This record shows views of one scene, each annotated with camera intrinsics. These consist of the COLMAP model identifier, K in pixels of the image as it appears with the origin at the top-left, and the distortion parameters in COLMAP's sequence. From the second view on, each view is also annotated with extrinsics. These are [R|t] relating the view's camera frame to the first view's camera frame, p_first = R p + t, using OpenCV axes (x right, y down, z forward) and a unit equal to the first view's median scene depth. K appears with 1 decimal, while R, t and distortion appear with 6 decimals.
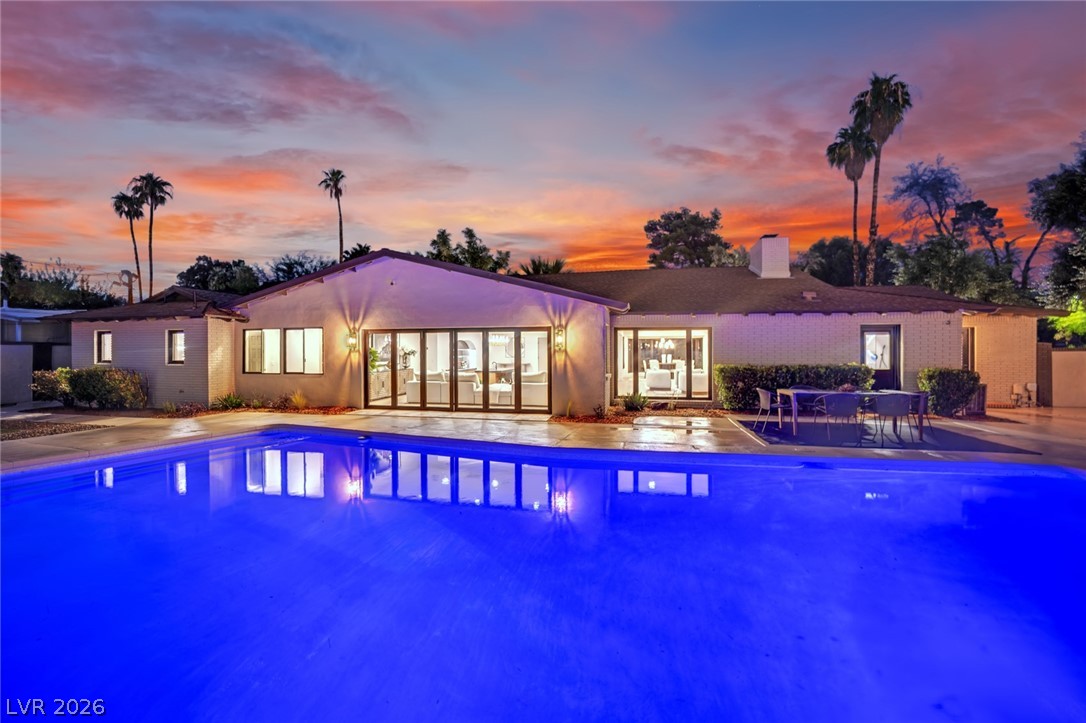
lens RADIAL K [[480.3, 0, 568.1], [0, 480.3, 352.9], [0, 0, 1]] dist [-0.022976, -0.000807]
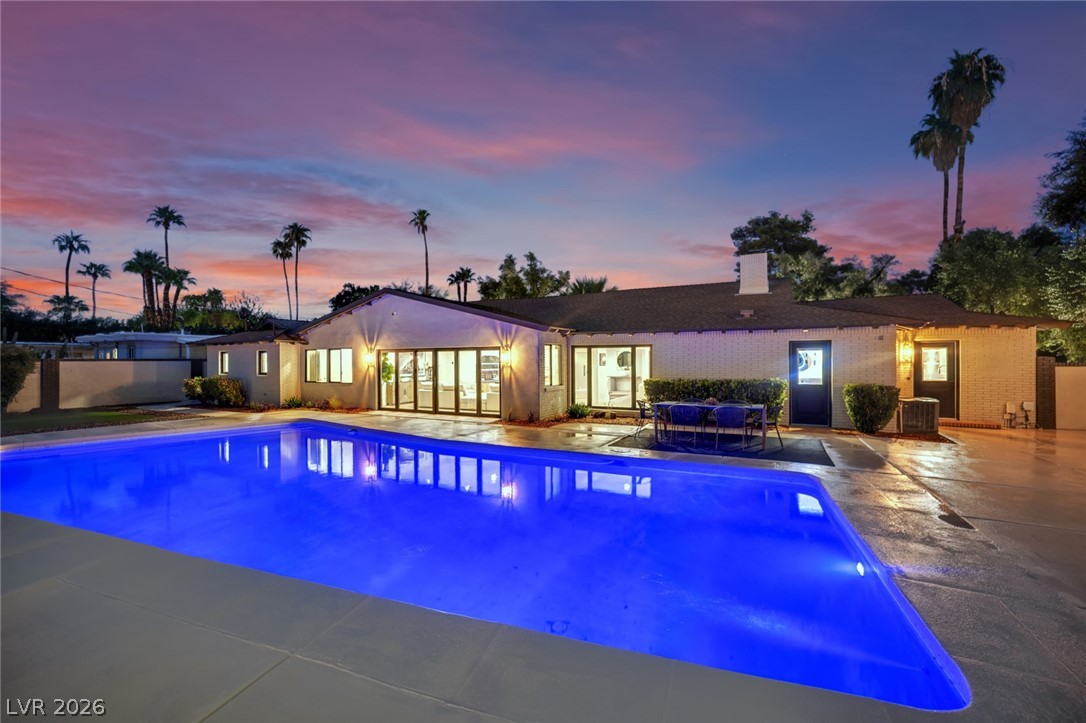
lens RADIAL K [[473.4, 0, 543.0], [0, 473.4, 361.5], [0, 0, 1]] dist [-0.019826, -0.000086]
pose [[0.961857, -0.001788, -0.273549, 0.348121], [0.000275, 0.999984, -0.005571, -0.008433], [0.273554, 0.005284, 0.961842, -0.111911]]
